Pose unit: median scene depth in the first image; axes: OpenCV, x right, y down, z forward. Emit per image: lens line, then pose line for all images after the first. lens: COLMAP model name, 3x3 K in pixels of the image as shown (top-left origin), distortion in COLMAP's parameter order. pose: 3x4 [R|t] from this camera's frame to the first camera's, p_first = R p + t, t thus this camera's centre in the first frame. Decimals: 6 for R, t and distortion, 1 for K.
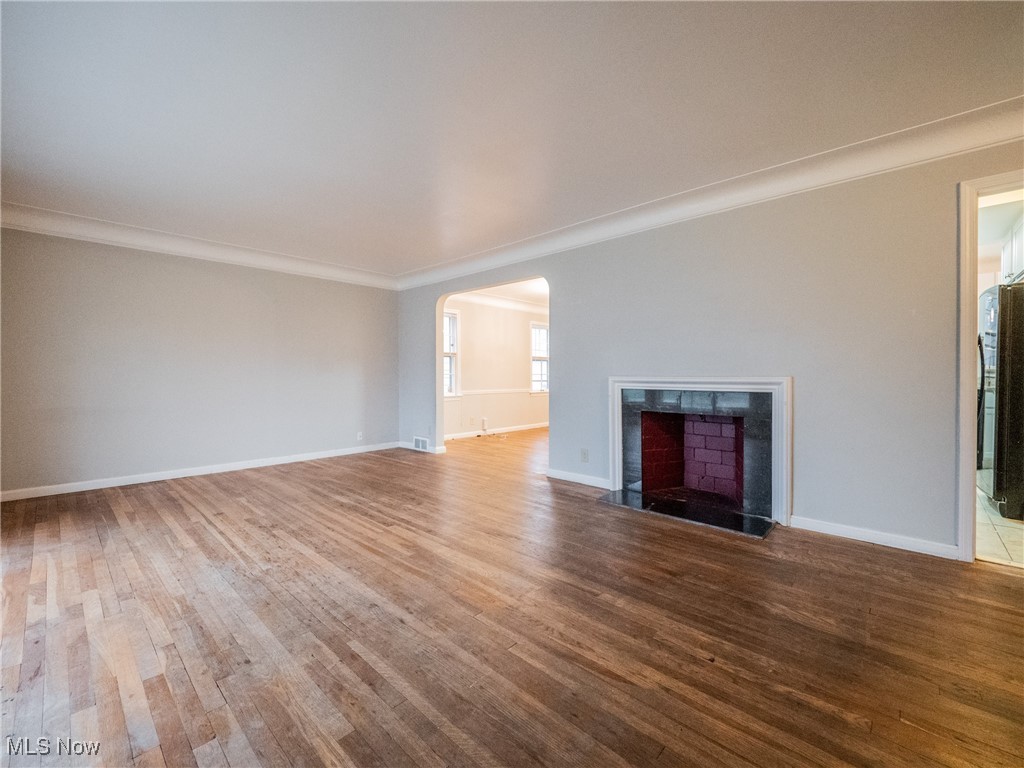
lens RADIAL K [[434.6, 0, 508.4], [0, 434.6, 384.1], [0, 0, 1]] dist [-0.008151, -0.000584]
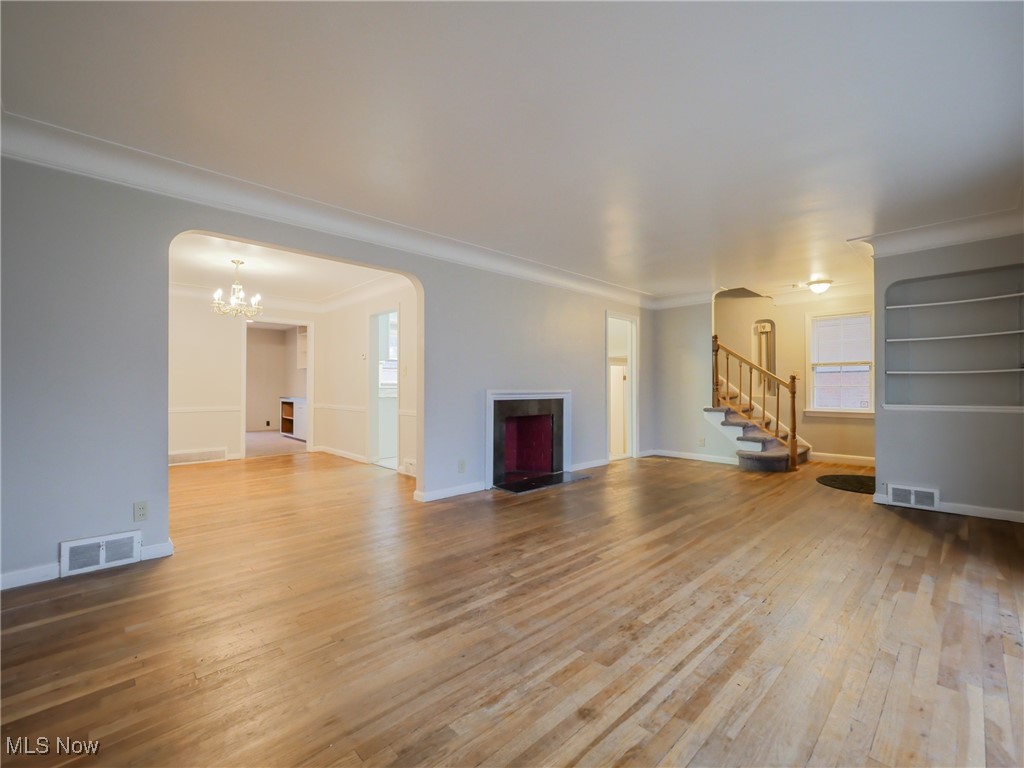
lens RADIAL K [[448.1, 0, 511.8], [0, 448.1, 379.0], [0, 0, 1]] dist [-0.009397, 0.000347]
pose [[0.050509, 0.019372, 0.998536, -1.248075], [0.023125, 0.999521, -0.020561, -0.027009], [-0.998456, 0.024130, 0.050036, 1.162999]]
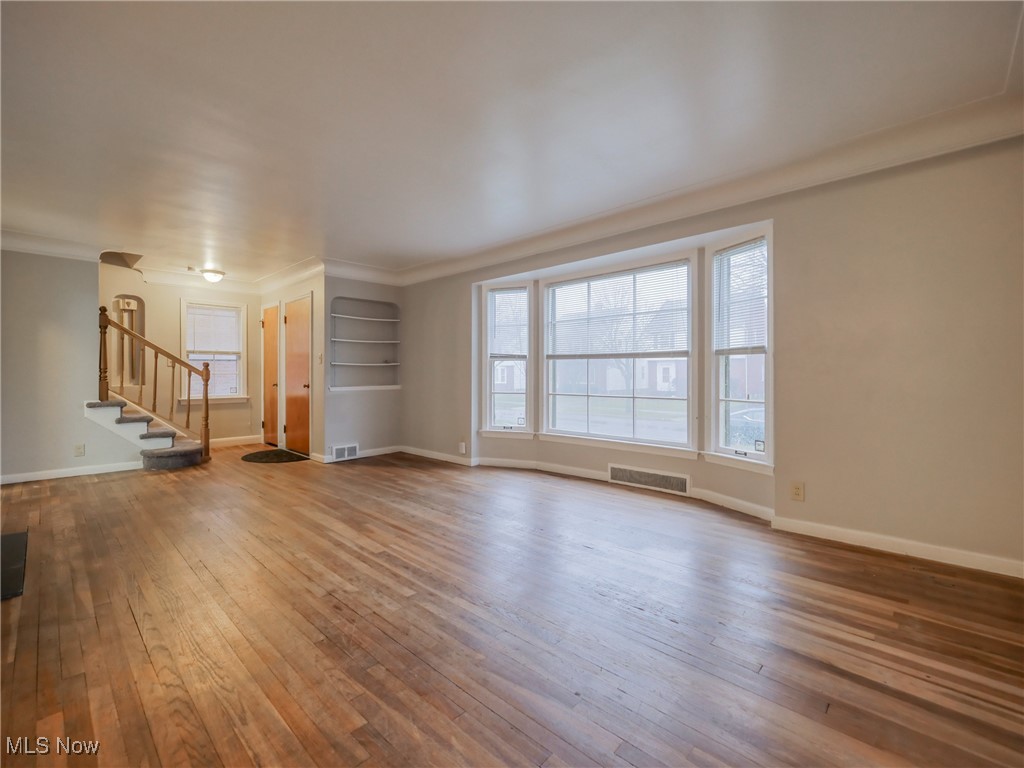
lens RADIAL K [[452.2, 0, 508.4], [0, 452.2, 371.0], [0, 0, 1]] dist [-0.001647, -0.000180]
pose [[-0.999960, 0.003096, 0.008410, -0.548701], [0.003226, 0.999876, 0.015422, -0.044100], [-0.008361, 0.015449, -0.999846, 1.945873]]
